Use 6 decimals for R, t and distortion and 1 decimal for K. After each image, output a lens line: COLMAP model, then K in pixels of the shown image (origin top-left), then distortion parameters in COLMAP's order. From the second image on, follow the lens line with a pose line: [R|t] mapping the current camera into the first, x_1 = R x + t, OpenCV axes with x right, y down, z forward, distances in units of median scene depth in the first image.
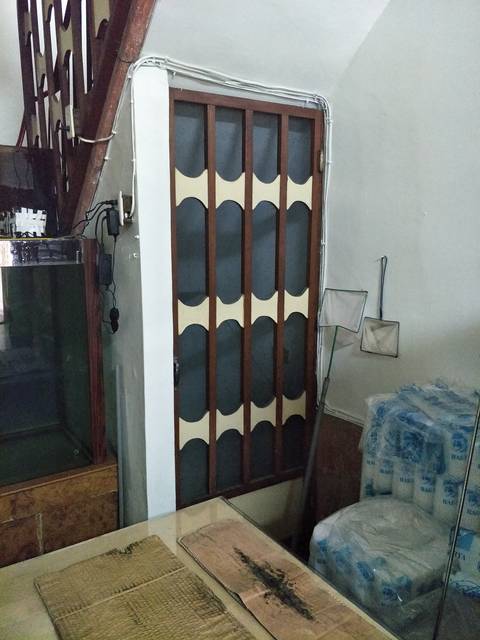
lens RADIAL K [[554.7, 0, 240.0], [0, 554.7, 320.0], [0, 0, 1]] dist [0.055165, -0.090214]
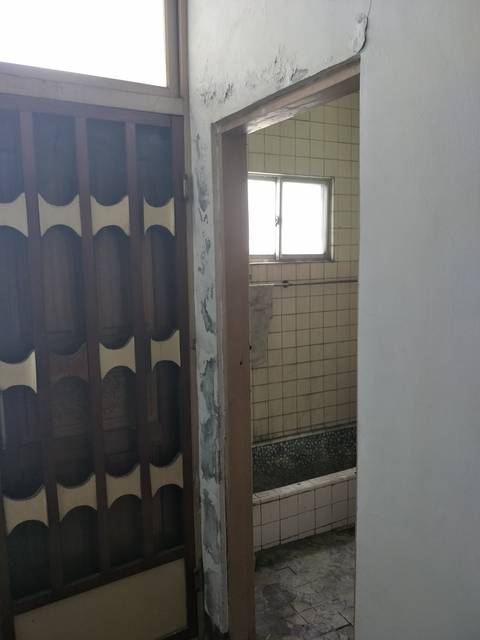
lens RADIAL K [[554.7, 0, 240.0], [0, 554.7, 320.0], [0, 0, 1]] dist [0.055165, -0.090214]
pose [[0.997084, -0.016003, -0.074612, 0.275670], [0.012319, 0.998694, -0.049576, -0.029891], [0.075308, 0.048512, 0.995980, 0.186181]]
